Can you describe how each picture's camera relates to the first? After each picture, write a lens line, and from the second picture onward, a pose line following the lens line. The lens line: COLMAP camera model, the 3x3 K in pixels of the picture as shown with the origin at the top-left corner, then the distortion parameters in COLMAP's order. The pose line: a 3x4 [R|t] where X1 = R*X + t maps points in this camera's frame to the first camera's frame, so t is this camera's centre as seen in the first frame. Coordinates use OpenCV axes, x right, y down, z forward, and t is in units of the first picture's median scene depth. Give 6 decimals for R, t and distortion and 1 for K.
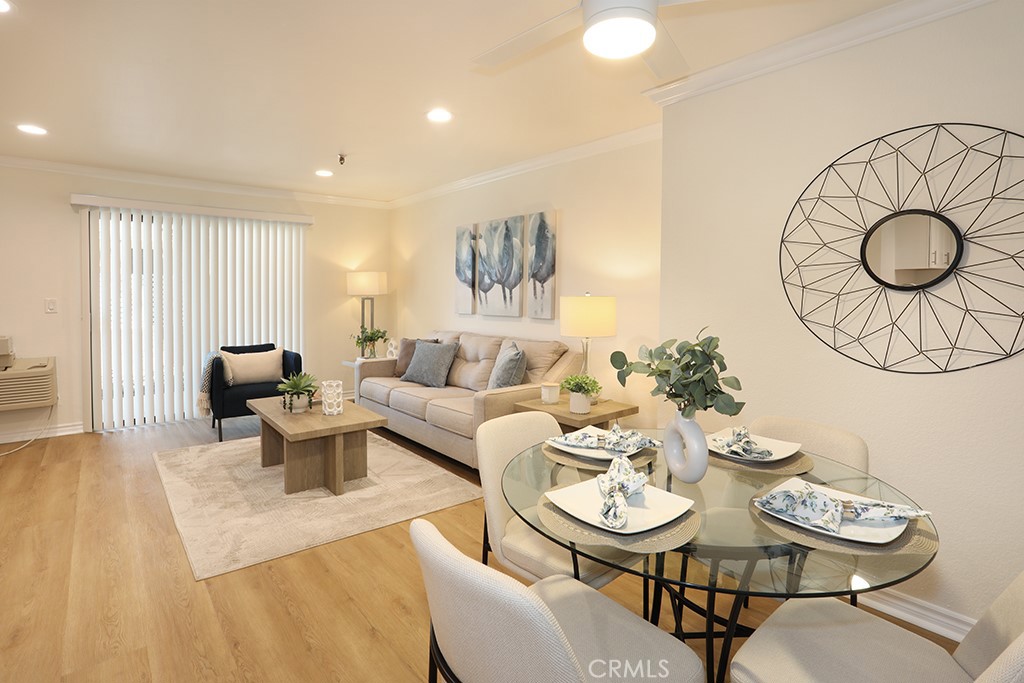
lens RADIAL K [[503.9, 0, 505.5], [0, 503.9, 327.6], [0, 0, 1]] dist [-0.058942, 0.022375]
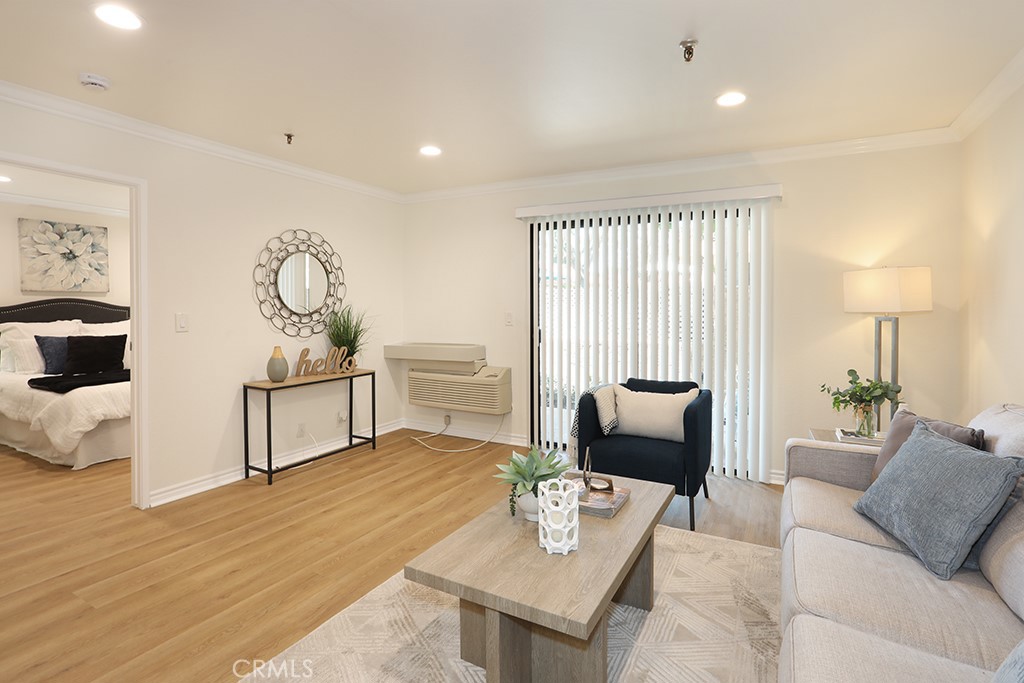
lens RADIAL K [[503.9, 0, 521.9], [0, 503.9, 330.1], [0, 0, 1]] dist [-0.058942, 0.022375]
pose [[0.386859, 0.039987, -0.921271, 0.071904], [-0.061038, 0.997979, 0.017685, -0.041180], [0.920116, 0.049391, 0.388518, 0.578644]]
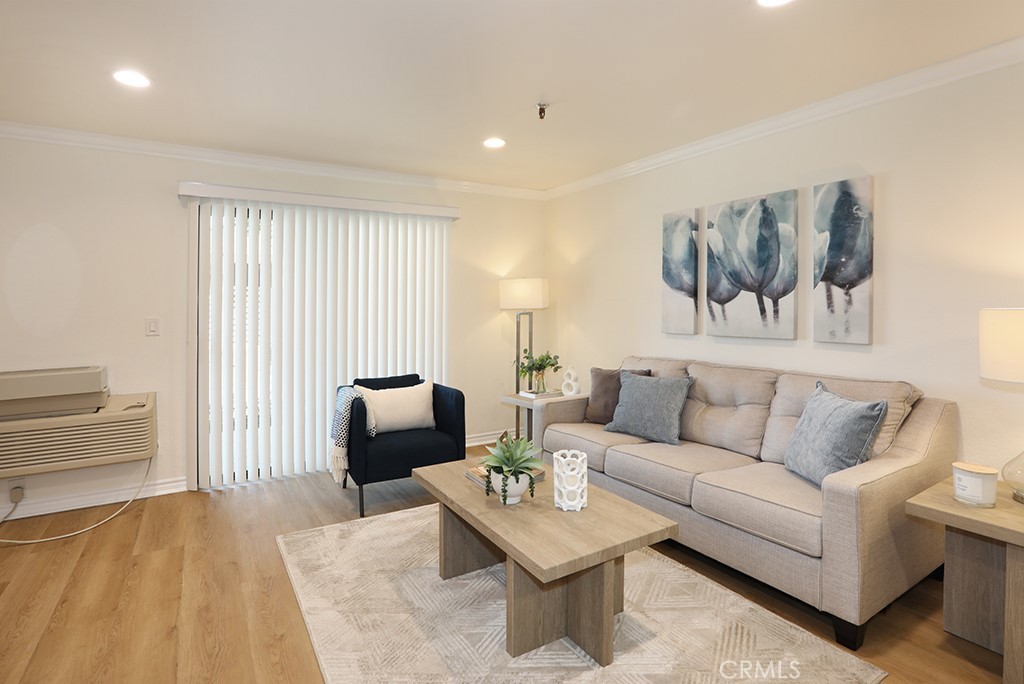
lens RADIAL K [[503.9, 0, 504.8], [0, 503.9, 317.6], [0, 0, 1]] dist [-0.058942, 0.022375]
pose [[0.990215, -0.009103, -0.139255, -0.257496], [0.003274, 0.999111, -0.042035, -0.024172], [0.139514, 0.041168, 0.989364, 0.290771]]
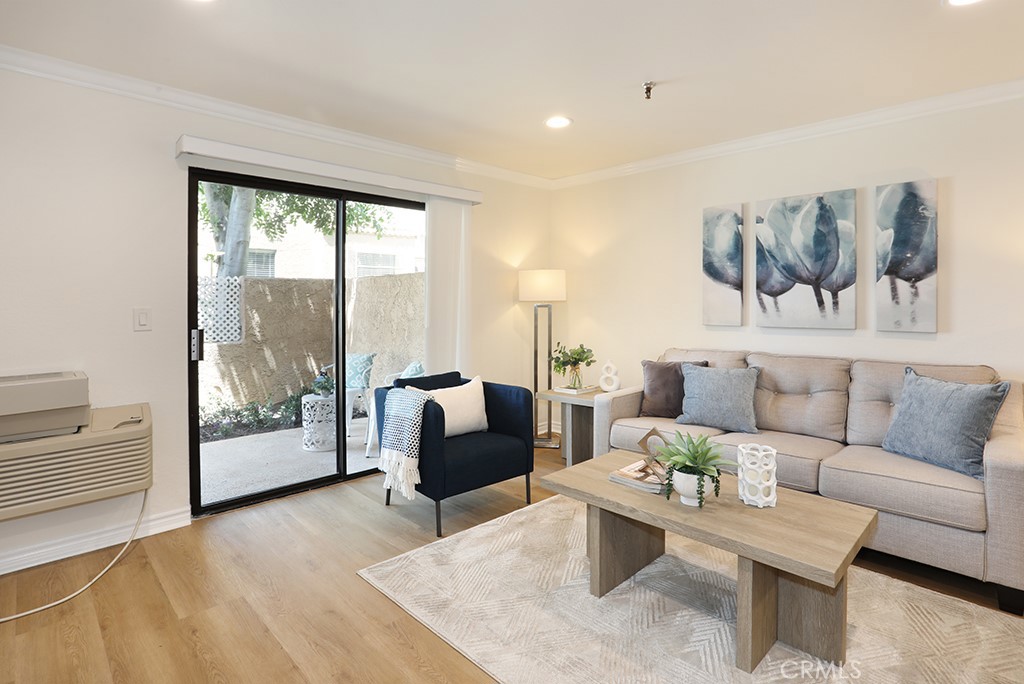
lens RADIAL K [[503.9, 0, 501.5], [0, 503.9, 315.8], [0, 0, 1]] dist [-0.058942, 0.022375]
pose [[0.996506, -0.009180, 0.083020, -0.522338], [0.012344, 0.999213, -0.037687, -0.020602], [-0.082609, 0.038581, 0.995835, 0.340909]]
